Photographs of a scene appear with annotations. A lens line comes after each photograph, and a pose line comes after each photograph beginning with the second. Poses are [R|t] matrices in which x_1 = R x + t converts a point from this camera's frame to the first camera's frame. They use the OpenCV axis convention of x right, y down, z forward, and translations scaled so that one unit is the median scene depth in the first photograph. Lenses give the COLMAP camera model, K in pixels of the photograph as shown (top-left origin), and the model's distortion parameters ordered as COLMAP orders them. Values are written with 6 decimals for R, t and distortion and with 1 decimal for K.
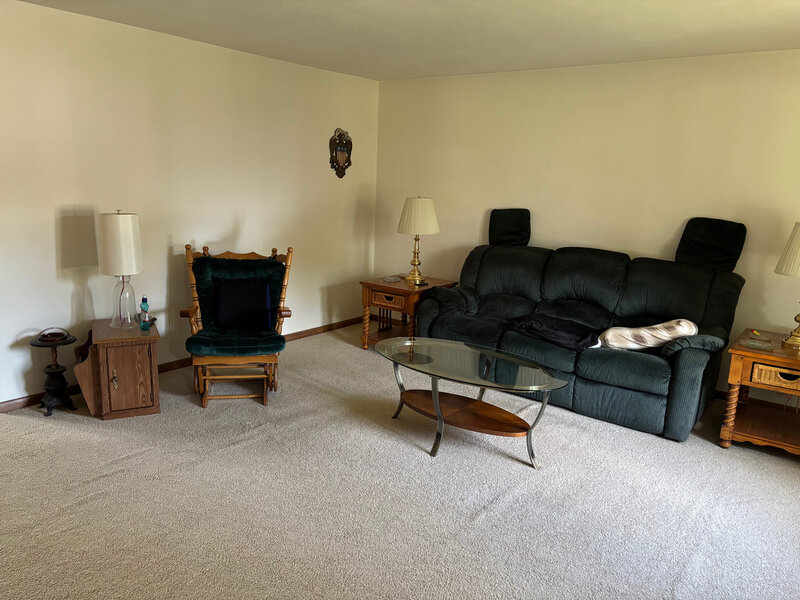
lens RADIAL K [[603.0, 0, 397.3], [0, 603.0, 304.1], [0, 0, 1]] dist [0.032240, -0.005681]
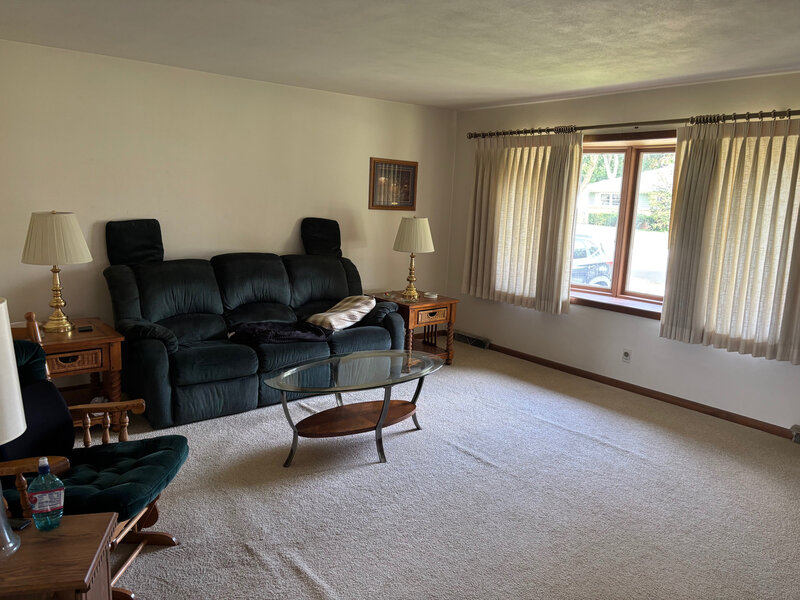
lens RADIAL K [[603.0, 0, 397.8], [0, 603.0, 295.3], [0, 0, 1]] dist [0.032240, -0.005681]
pose [[0.237236, -0.185561, 0.953565, -0.668277], [0.176115, 0.973537, 0.145632, -0.134382], [-0.955355, 0.133388, 0.263638, 0.510064]]
